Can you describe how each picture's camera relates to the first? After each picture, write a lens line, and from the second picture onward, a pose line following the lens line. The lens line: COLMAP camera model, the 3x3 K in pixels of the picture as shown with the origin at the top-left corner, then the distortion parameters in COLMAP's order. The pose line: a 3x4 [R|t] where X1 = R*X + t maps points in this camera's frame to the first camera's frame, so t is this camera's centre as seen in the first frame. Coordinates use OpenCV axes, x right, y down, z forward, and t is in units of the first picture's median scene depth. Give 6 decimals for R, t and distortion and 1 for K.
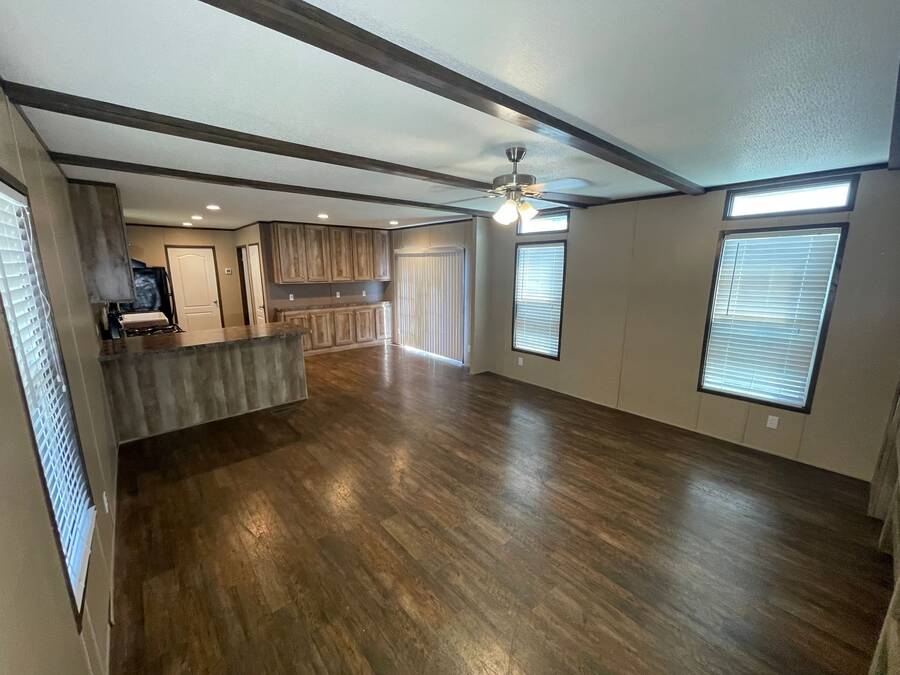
lens RADIAL K [[373.3, 0, 469.5], [0, 373.3, 341.0], [0, 0, 1]] dist [0.023145, 0.000079]
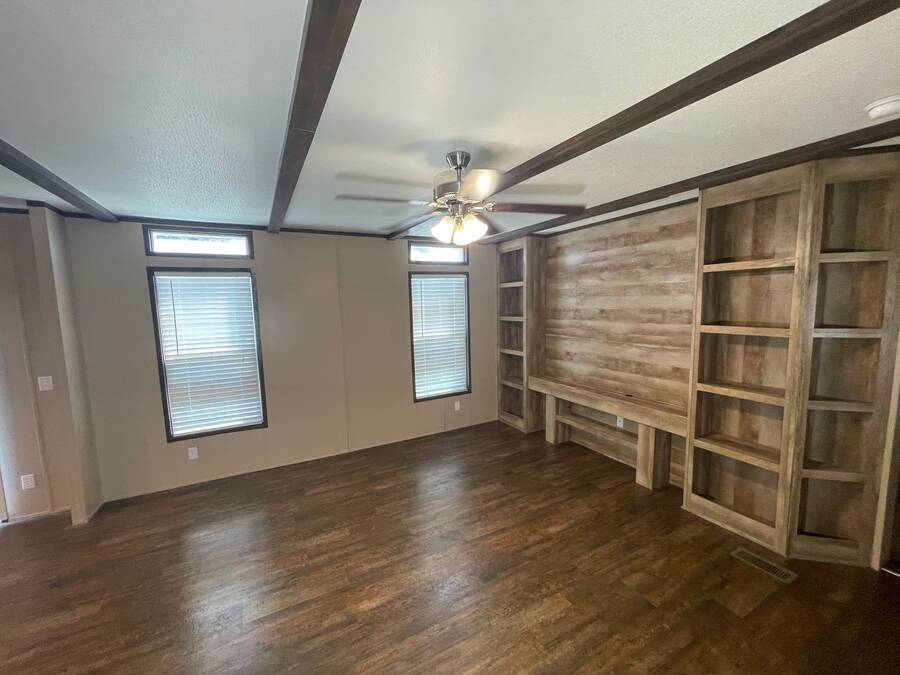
lens RADIAL K [[373.3, 0, 469.5], [0, 373.3, 341.0], [0, 0, 1]] dist [0.023145, 0.000079]
pose [[0.246727, -0.120769, 0.961530, -0.342695], [0.214596, 0.974380, 0.067318, -0.074072], [-0.945026, 0.189731, 0.266323, 0.361123]]
